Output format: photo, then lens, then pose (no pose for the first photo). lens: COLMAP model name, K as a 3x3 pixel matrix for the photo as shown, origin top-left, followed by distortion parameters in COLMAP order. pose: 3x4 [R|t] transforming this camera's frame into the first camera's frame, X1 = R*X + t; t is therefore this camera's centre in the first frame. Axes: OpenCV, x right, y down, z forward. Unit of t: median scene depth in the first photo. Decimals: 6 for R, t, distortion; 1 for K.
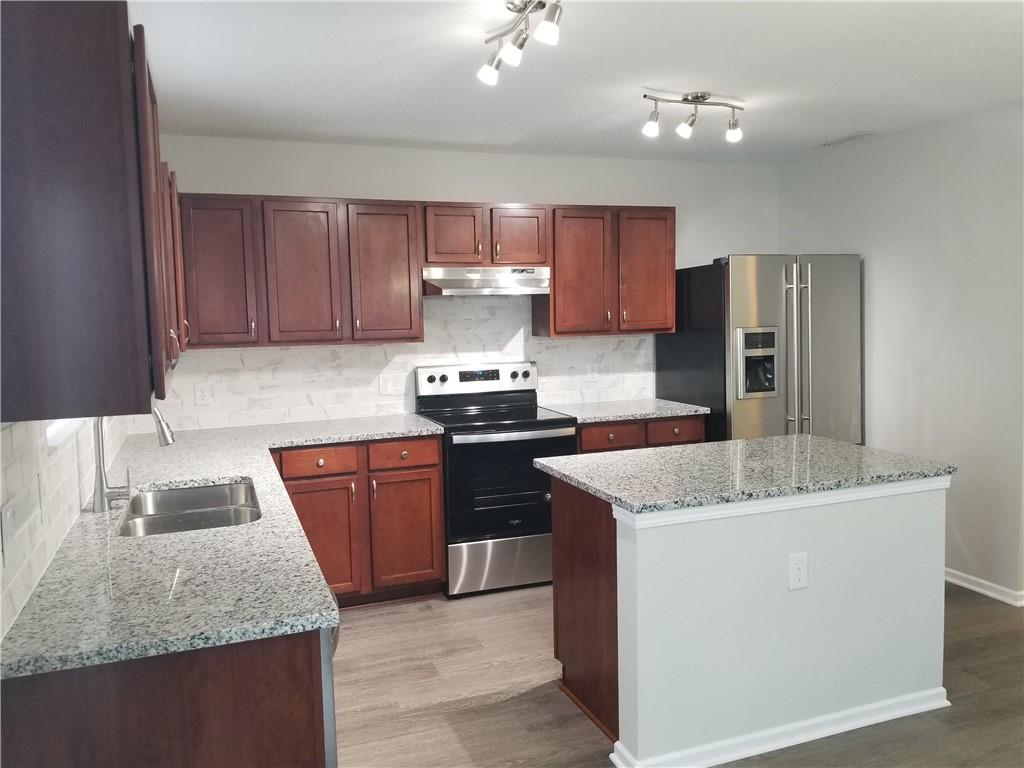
lens RADIAL K [[798.1, 0, 494.7], [0, 798.1, 380.5], [0, 0, 1]] dist [0.104156, -0.202649]
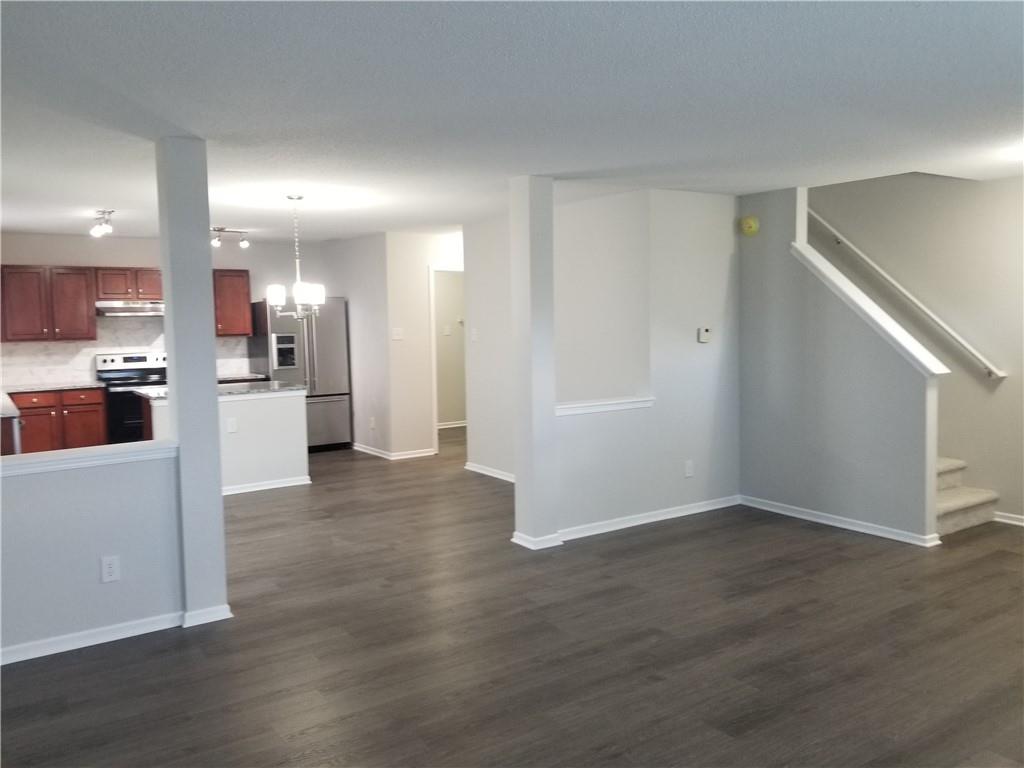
lens RADIAL K [[798.1, 0, 494.7], [0, 798.1, 380.5], [0, 0, 1]] dist [0.104156, -0.202649]
pose [[0.969076, -0.013741, 0.246379, 0.336302], [0.017474, 0.999763, -0.012968, 0.084196], [-0.246142, 0.016873, 0.969087, -1.038405]]
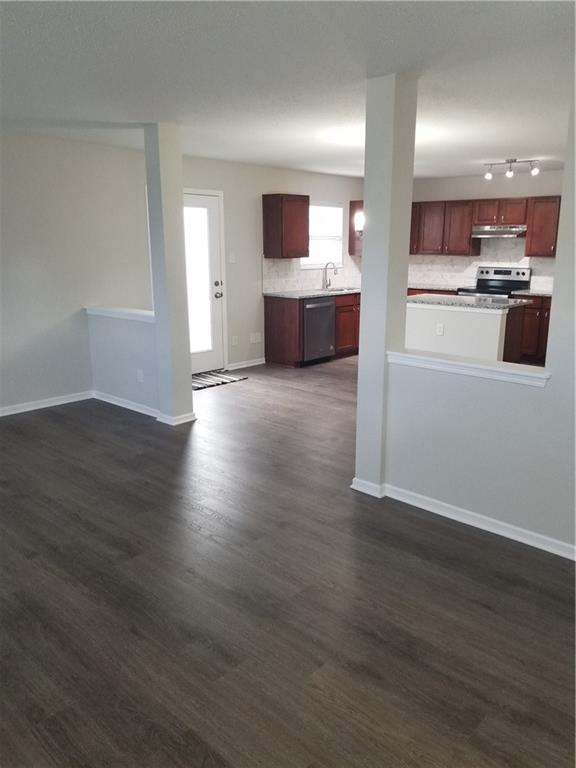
lens RADIAL K [[598.6, 0, 303.9], [0, 598.6, 384.9], [0, 0, 1]] dist [0.104156, -0.202649]
pose [[0.469365, 0.230839, -0.852297, 1.354276], [-0.095307, 0.972829, 0.210998, -0.004239], [0.877845, -0.017805, 0.478613, -0.386409]]
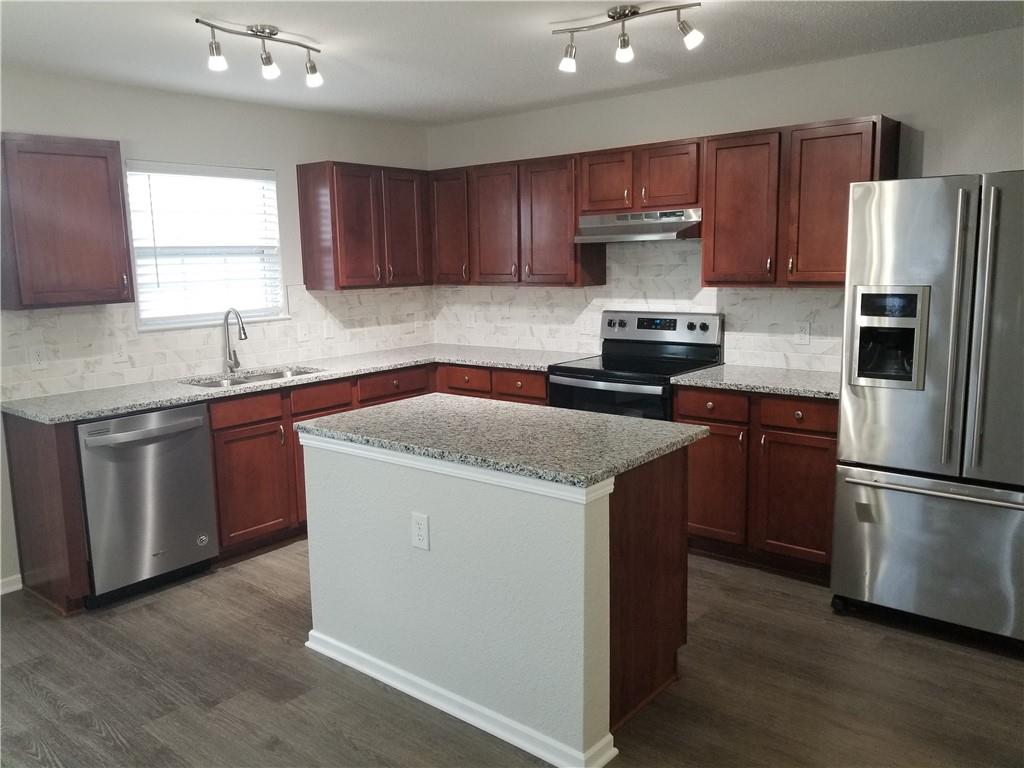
lens RADIAL K [[798.1, 0, 494.7], [0, 798.1, 380.5], [0, 0, 1]] dist [0.104156, -0.202649]
pose [[0.494399, 0.143449, -0.857317, 0.761804], [-0.068068, 0.989649, 0.126337, -0.049936], [0.866566, -0.004105, 0.499046, 0.354763]]
